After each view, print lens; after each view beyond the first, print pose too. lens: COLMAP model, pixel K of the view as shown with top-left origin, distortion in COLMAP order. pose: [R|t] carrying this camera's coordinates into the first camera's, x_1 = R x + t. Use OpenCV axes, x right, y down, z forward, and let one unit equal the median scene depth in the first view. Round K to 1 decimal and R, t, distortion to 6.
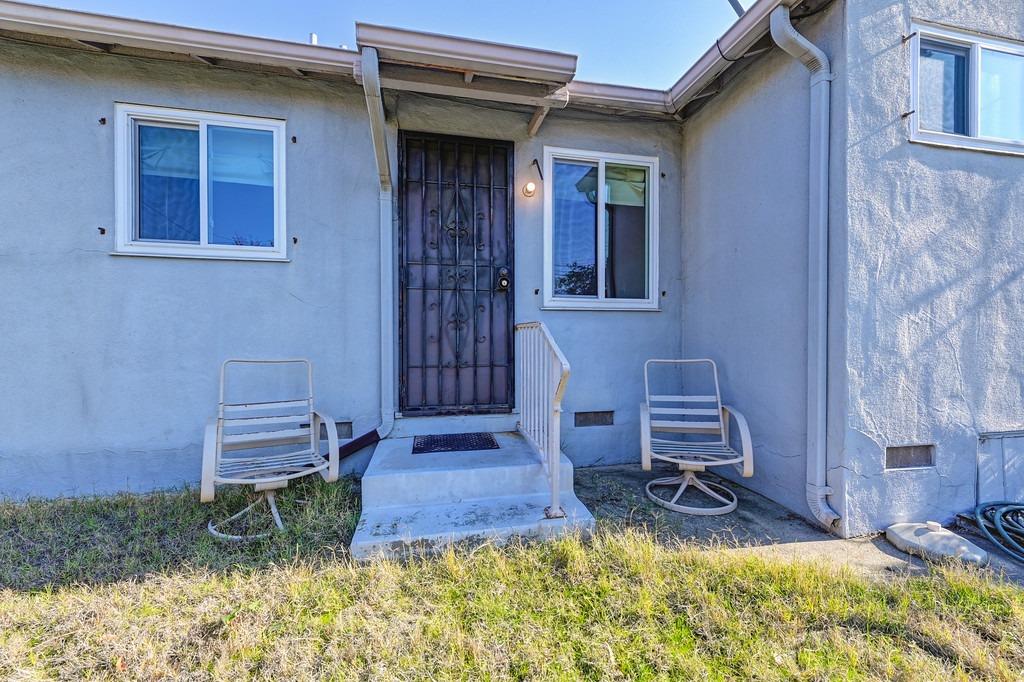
lens RADIAL K [[408.0, 0, 515.2], [0, 408.0, 337.5], [0, 0, 1]] dist [0.002890, -0.000198]
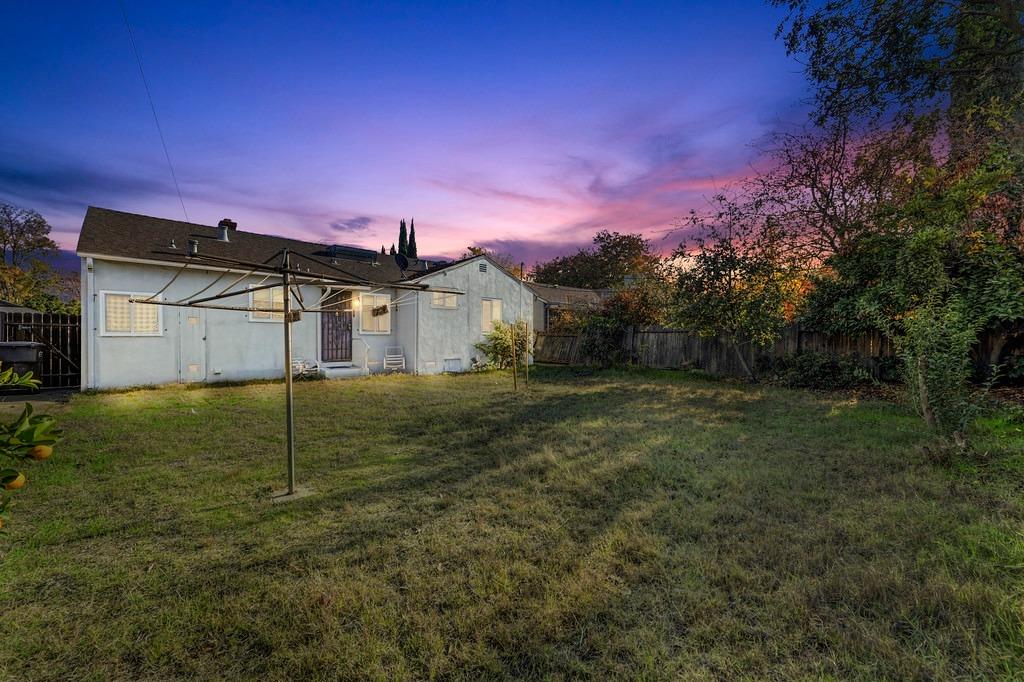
lens RADIAL K [[408.0, 0, 515.2], [0, 408.0, 337.5], [0, 0, 1]] dist [0.002890, -0.000198]
pose [[0.845314, 0.004643, 0.534250, -0.792947], [-0.000338, 0.999967, -0.008157, -0.011774], [-0.534270, 0.006714, 0.845287, -3.241021]]
